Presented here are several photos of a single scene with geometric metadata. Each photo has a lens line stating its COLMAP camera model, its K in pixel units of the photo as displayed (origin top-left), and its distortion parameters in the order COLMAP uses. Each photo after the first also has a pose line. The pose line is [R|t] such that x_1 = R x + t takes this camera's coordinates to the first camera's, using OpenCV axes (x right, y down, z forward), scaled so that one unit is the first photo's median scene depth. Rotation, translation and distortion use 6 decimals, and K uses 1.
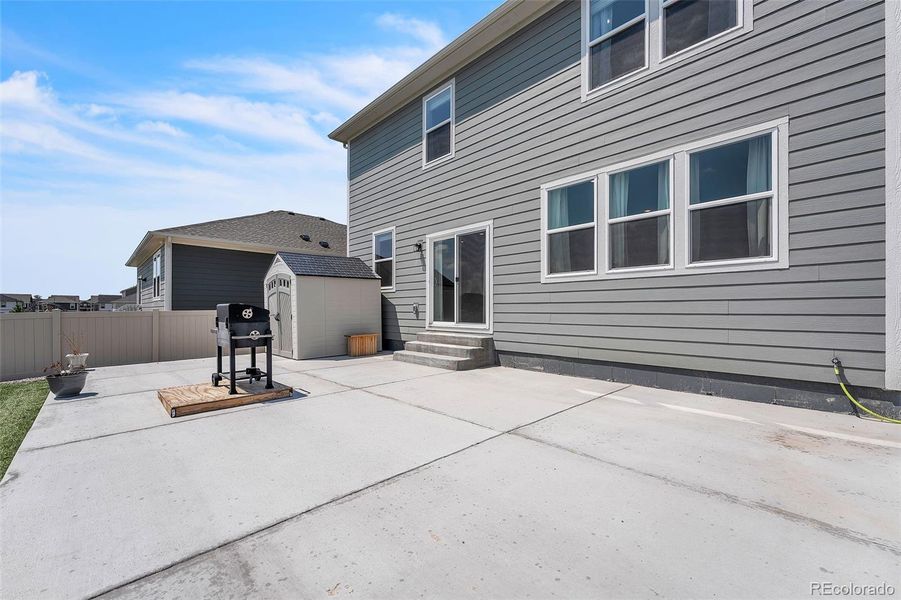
lens RADIAL K [[367.5, 0, 449.6], [0, 367.5, 311.4], [0, 0, 1]] dist [0.000633, -0.001177]
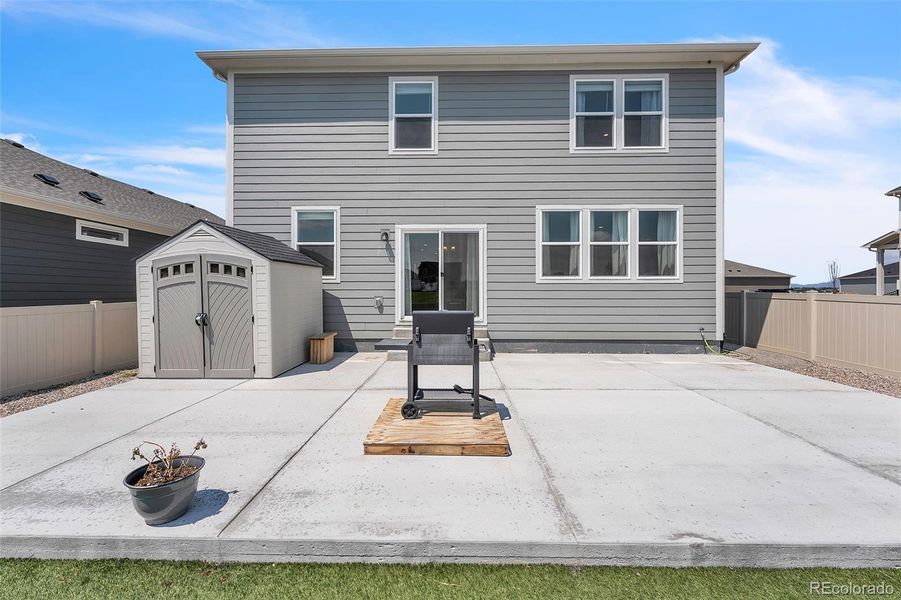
lens RADIAL K [[367.5, 0, 446.0], [0, 367.5, 297.1], [0, 0, 1]] dist [0.000633, -0.001177]
pose [[0.712777, -0.012262, 0.701283, -0.773448], [0.002430, 0.999884, 0.015013, -0.042661], [-0.701386, -0.008997, 0.712725, 0.279903]]
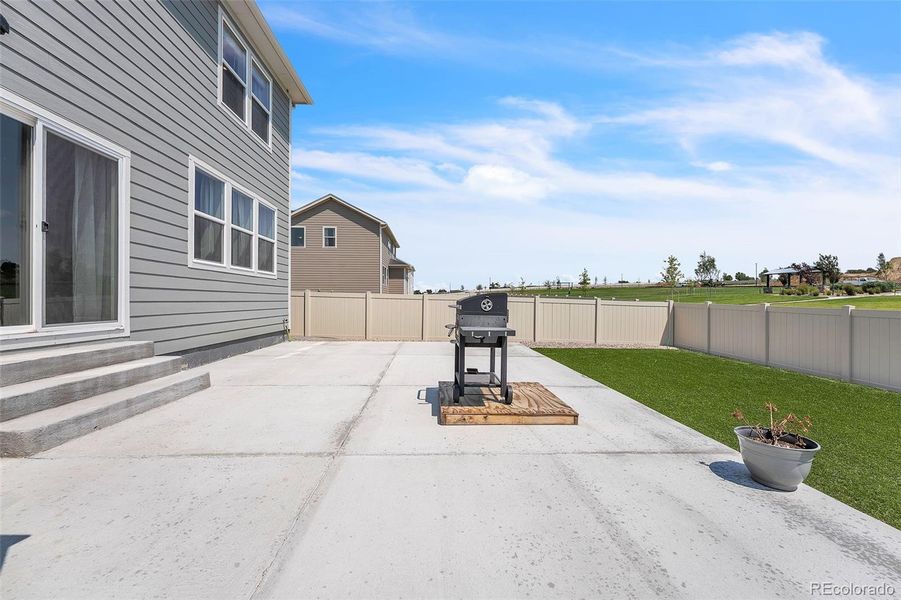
lens RADIAL K [[367.5, 0, 460.7], [0, 367.5, 299.0], [0, 0, 1]] dist [0.000633, -0.001177]
pose [[-0.776175, -0.003325, 0.630509, -0.711094], [-0.005086, 0.999987, -0.000988, -0.003645], [-0.630498, -0.003974, -0.776181, 1.134421]]
